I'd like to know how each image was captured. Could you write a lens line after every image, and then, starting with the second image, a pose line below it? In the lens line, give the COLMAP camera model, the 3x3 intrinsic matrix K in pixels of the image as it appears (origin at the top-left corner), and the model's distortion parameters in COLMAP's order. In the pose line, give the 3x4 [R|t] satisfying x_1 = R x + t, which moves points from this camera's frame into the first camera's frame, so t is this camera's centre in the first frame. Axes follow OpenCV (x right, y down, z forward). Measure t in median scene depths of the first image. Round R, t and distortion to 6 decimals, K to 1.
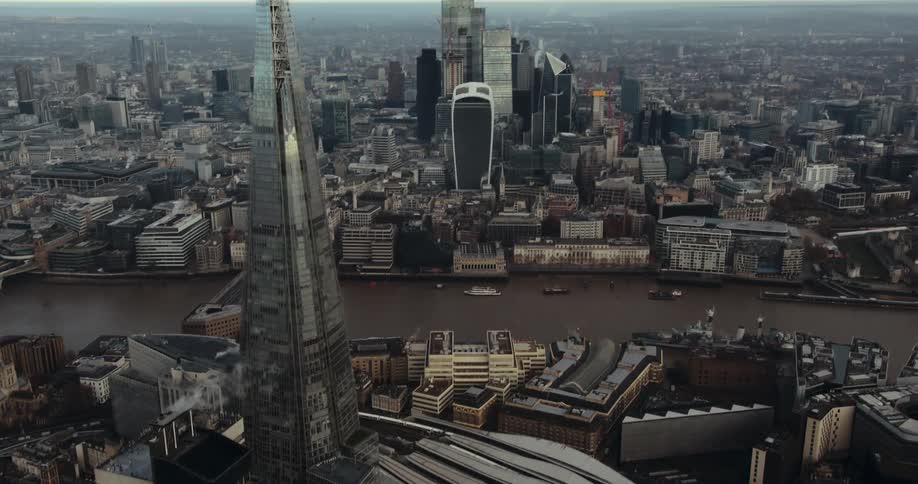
lens RADIAL K [[862.2, 0, 459.1], [0, 862.2, 241.7], [0, 0, 1]] dist [0.018976, 0.000000]
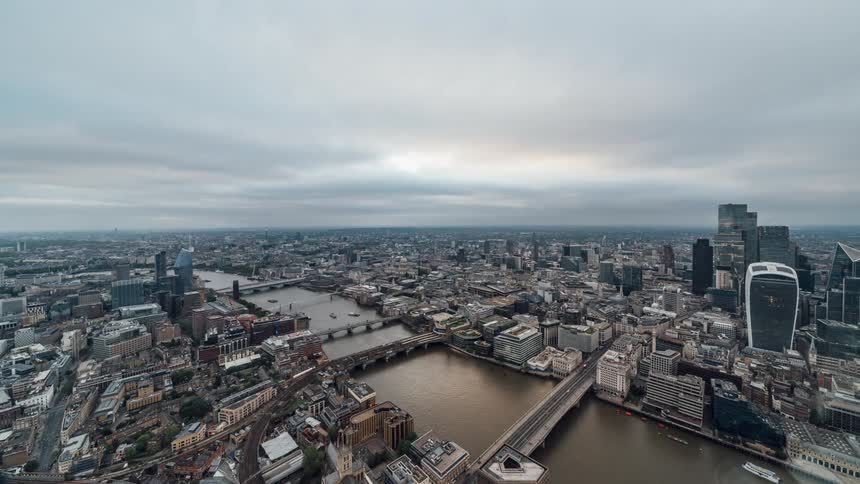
lens RADIAL K [[306.1, 0, 428.7], [0, 306.1, 228.5], [0, 0, 1]] dist [0.002083, 0.000431]
pose [[0.761871, 0.014993, -0.647555, -0.074613], [-0.178038, 0.966072, -0.187101, -0.060822], [0.622780, 0.257836, 0.738692, 0.349481]]
